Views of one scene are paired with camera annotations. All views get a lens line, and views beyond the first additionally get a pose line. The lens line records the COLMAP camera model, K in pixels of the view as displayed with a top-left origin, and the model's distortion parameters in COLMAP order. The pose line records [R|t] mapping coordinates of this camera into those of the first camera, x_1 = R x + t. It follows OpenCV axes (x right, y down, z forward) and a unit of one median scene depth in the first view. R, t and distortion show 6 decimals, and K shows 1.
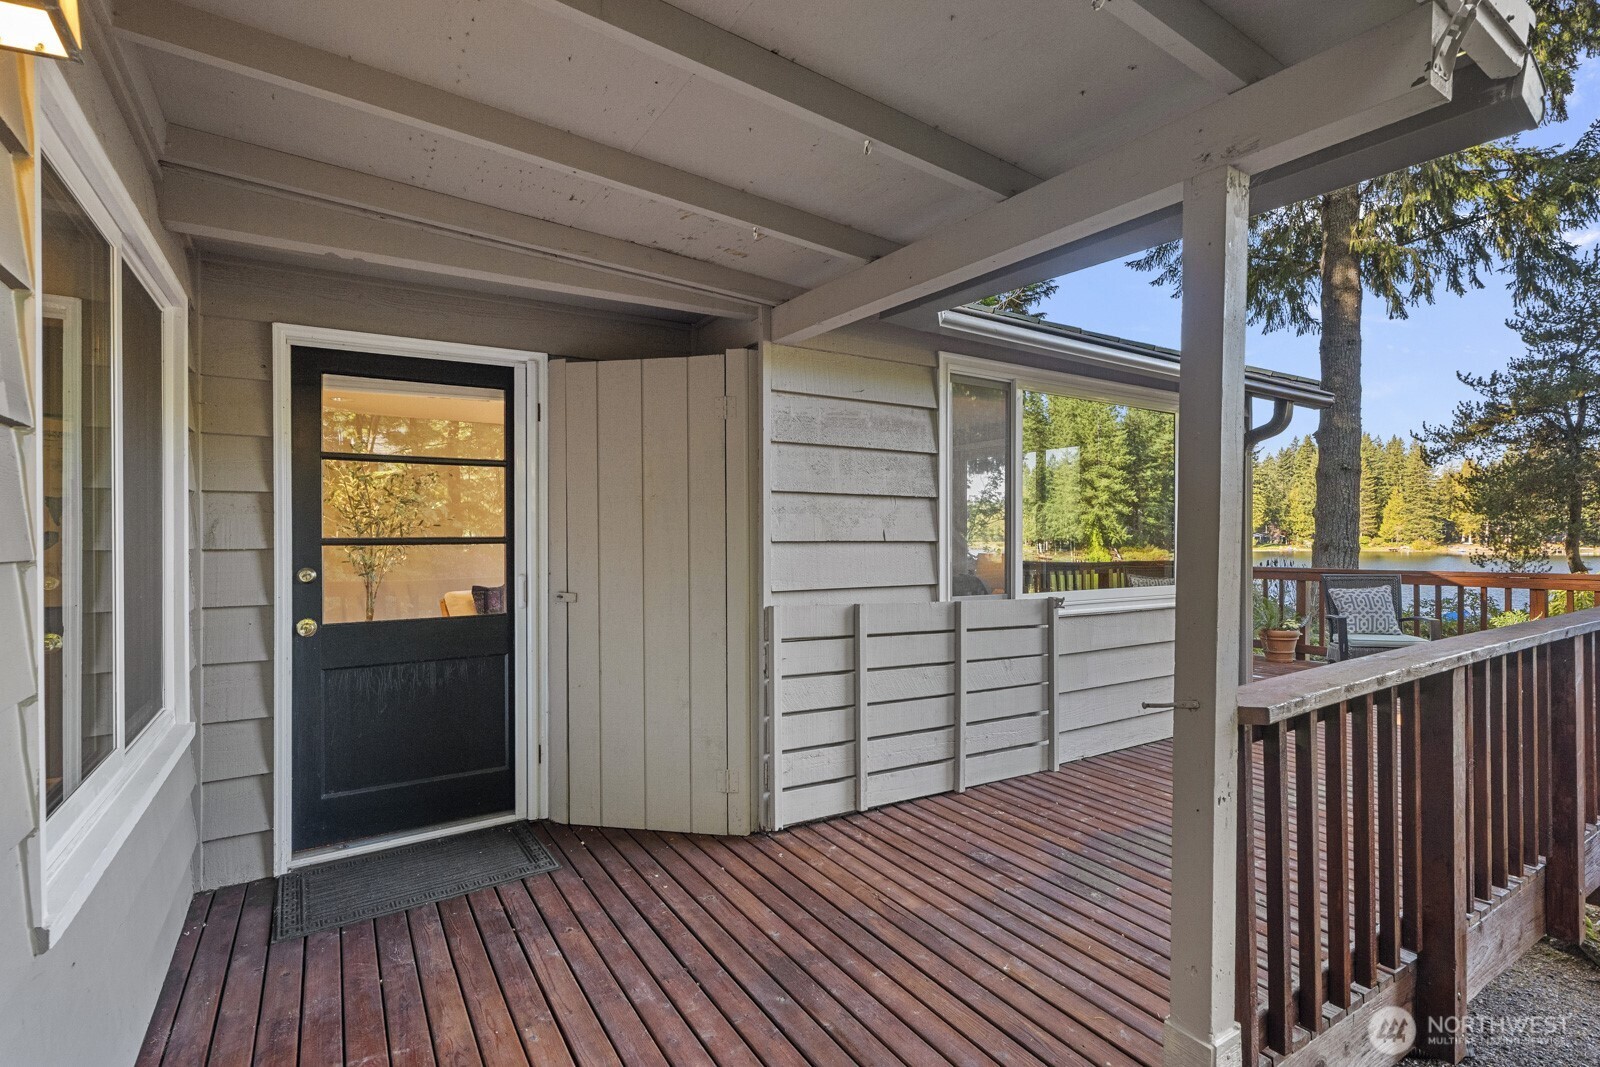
lens RADIAL K [[761.7, 0, 771.2], [0, 761.7, 531.8], [0, 0, 1]] dist [-0.006054, 0.000023]
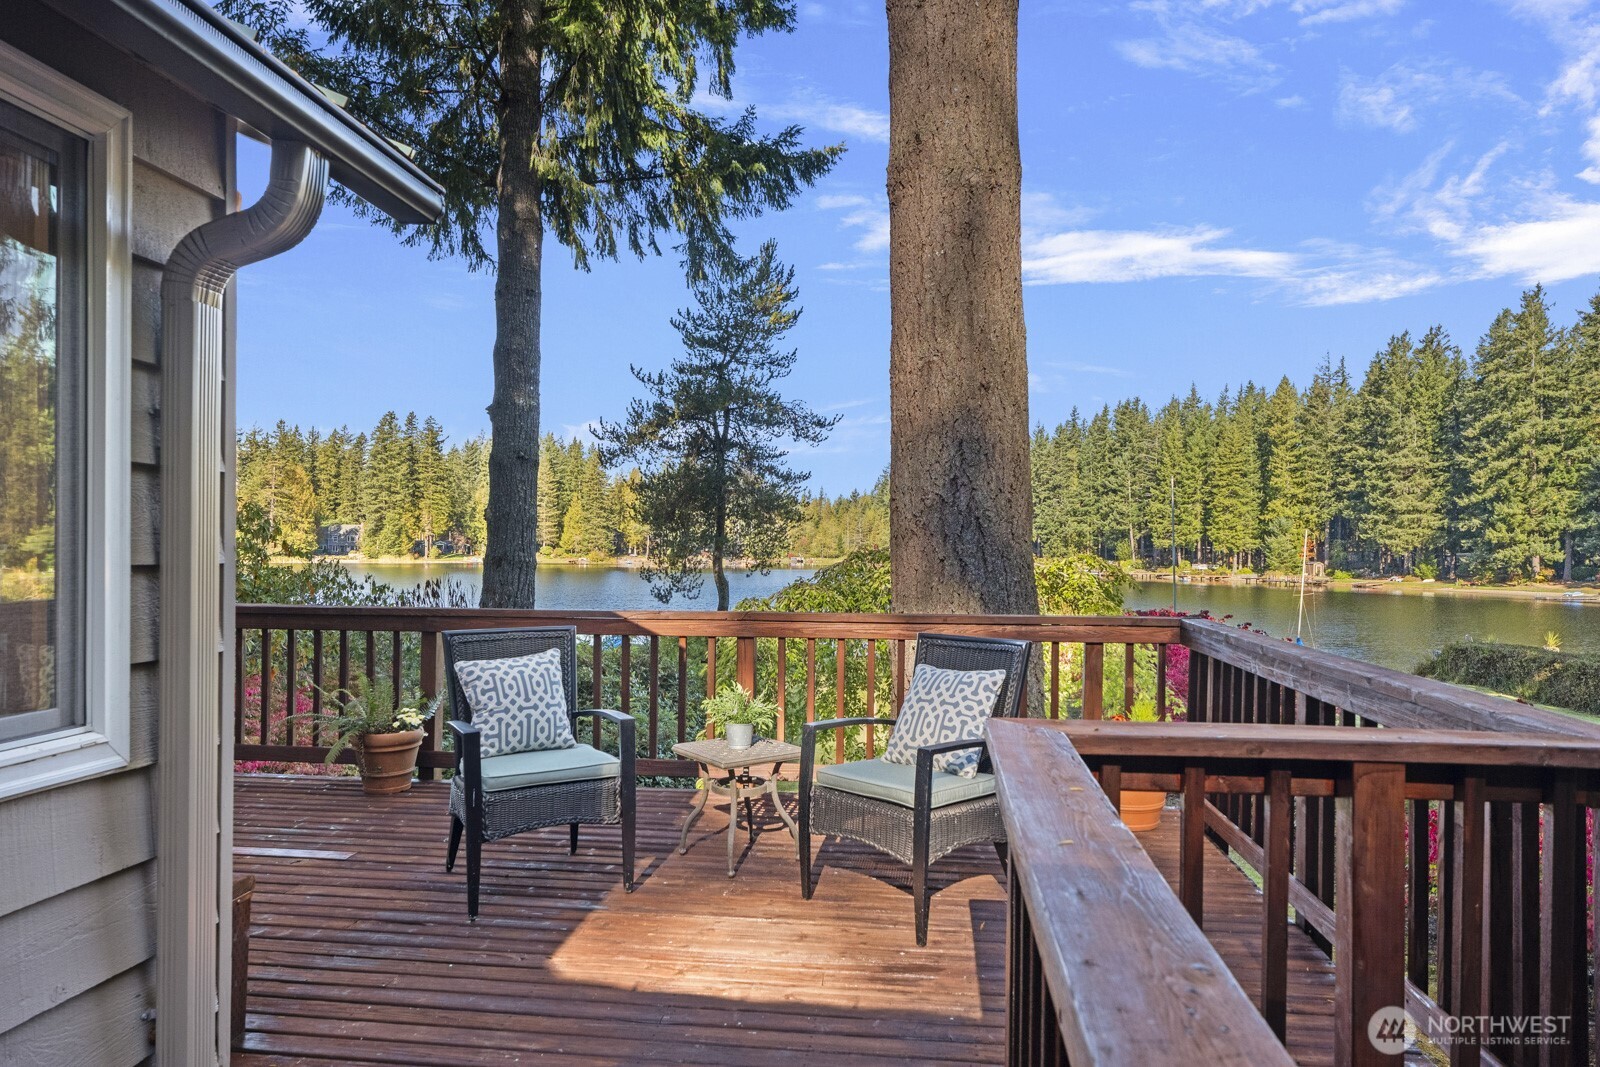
lens RADIAL K [[1029.1, 0, 807.5], [0, 1029.1, 559.1], [0, 0, 1]] dist [0.005417, 0.007575]
pose [[0.612770, -0.000177, 0.790261, 0.072221], [-0.016636, 0.999776, 0.013123, -0.000568], [-0.790086, -0.021188, 0.612630, 0.086531]]
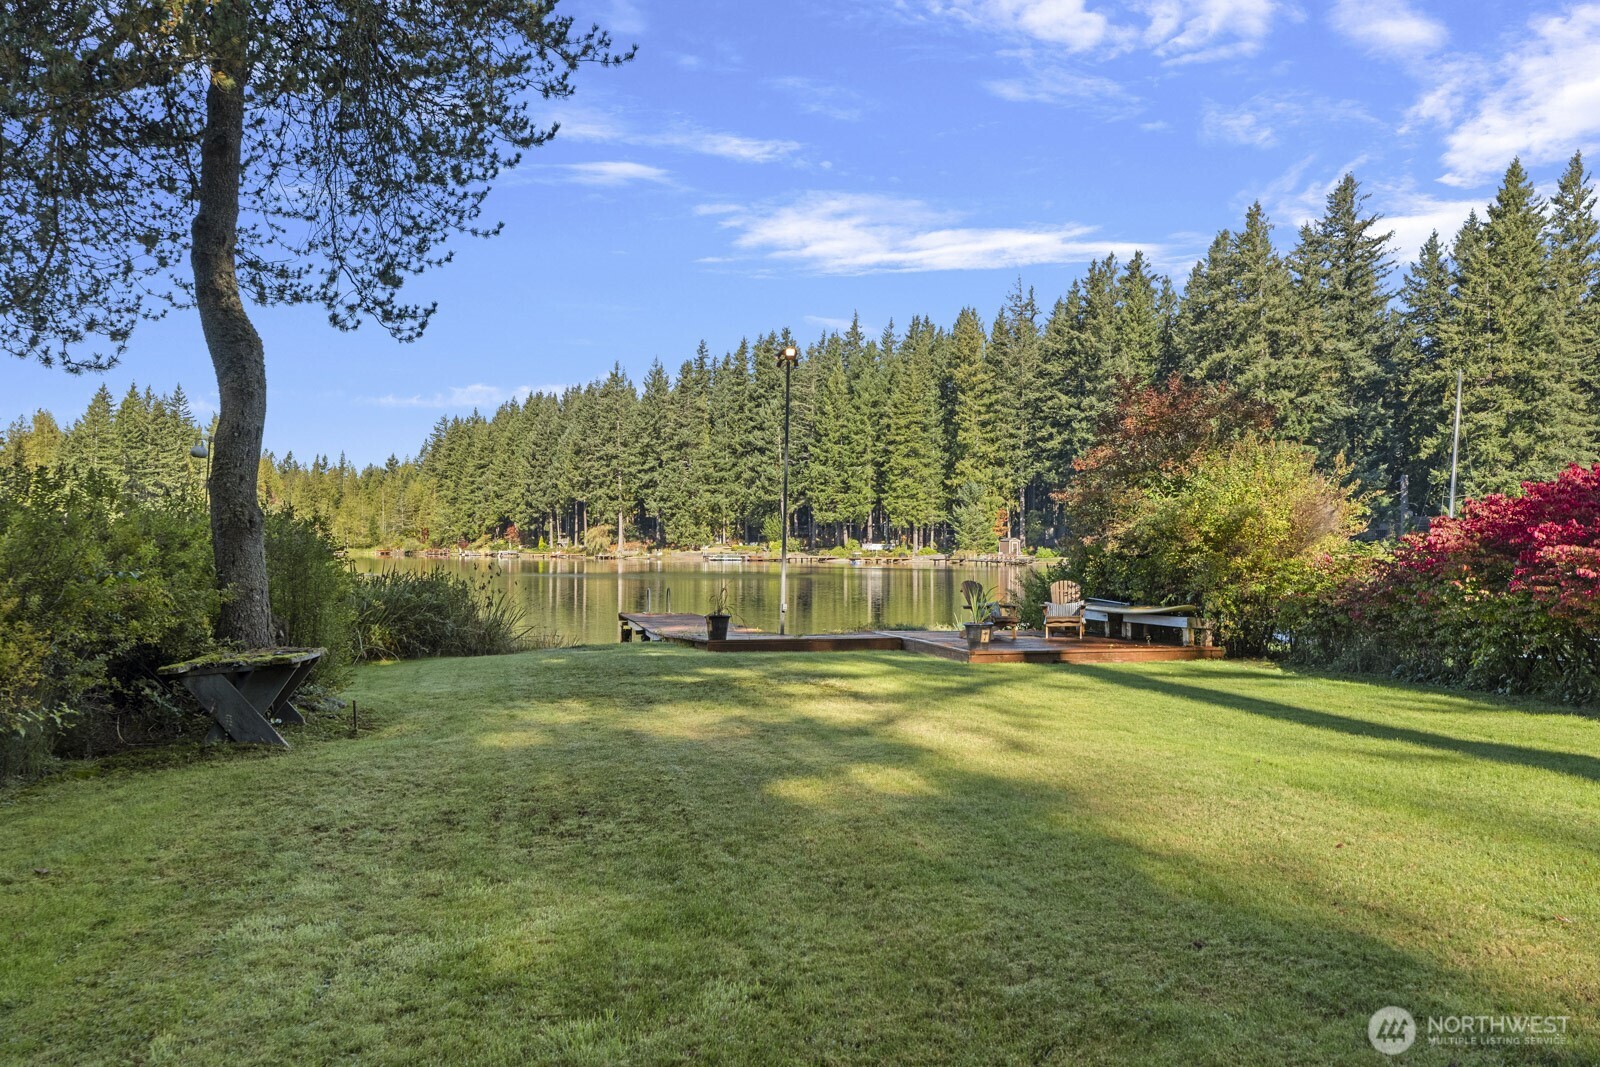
lens RADIAL K [[1310.2, 0, 803.1], [0, 1310.2, 537.5], [0, 0, 1]] dist [0.002848, -0.003401]
pose [[0.299922, 0.007556, 0.953934, 0.718301], [-0.009194, 0.999945, -0.005030, 0.117019], [-0.953919, -0.007262, 0.299975, 0.699543]]
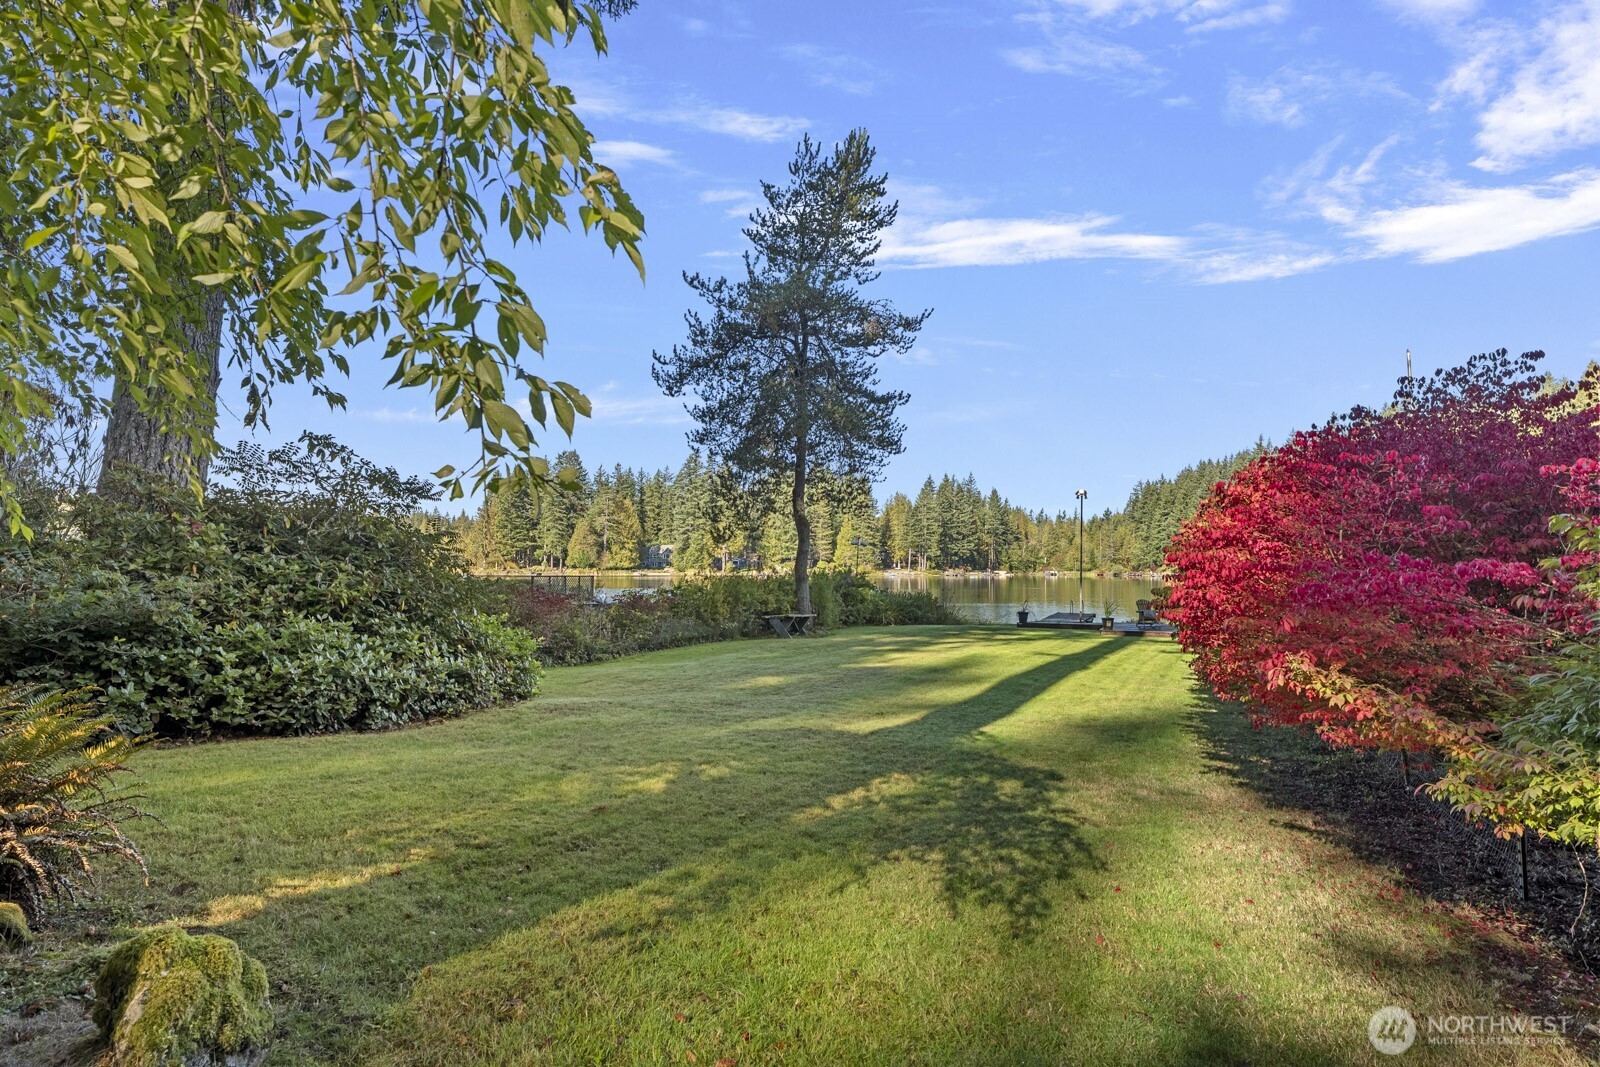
lens RADIAL K [[894.5, 0, 798.4], [0, 894.5, 533.8], [0, 0, 1]] dist [-0.000052, 0.000269]
pose [[0.815581, 0.023506, 0.578165, 0.486662], [-0.005620, 0.999449, -0.032706, 0.093426], [-0.578615, 0.023425, 0.815264, 0.187800]]
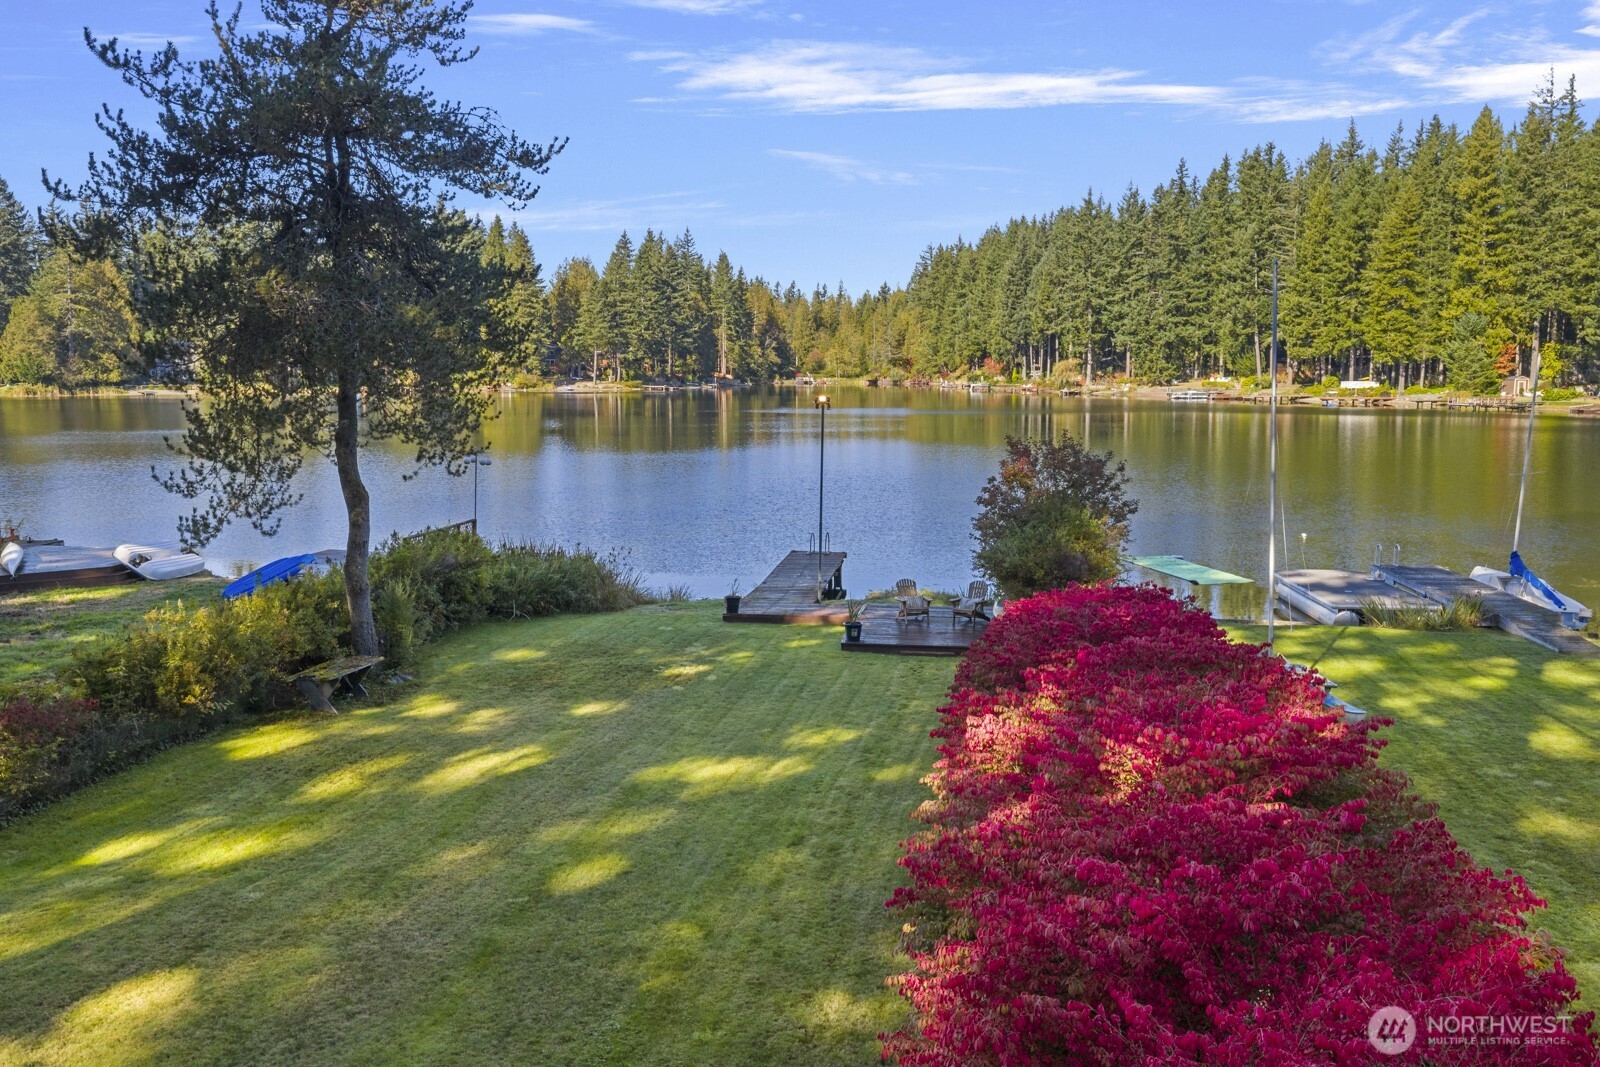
lens RADIAL K [[1343.3, 0, 805.7], [0, 1343.3, 536.8], [0, 0, 1]] dist [0.028586, -0.011866]
pose [[0.628301, -0.101258, 0.771352, 0.573220], [-0.001899, 0.991291, 0.131678, -0.038131], [-0.777968, -0.084198, 0.622637, 0.224658]]
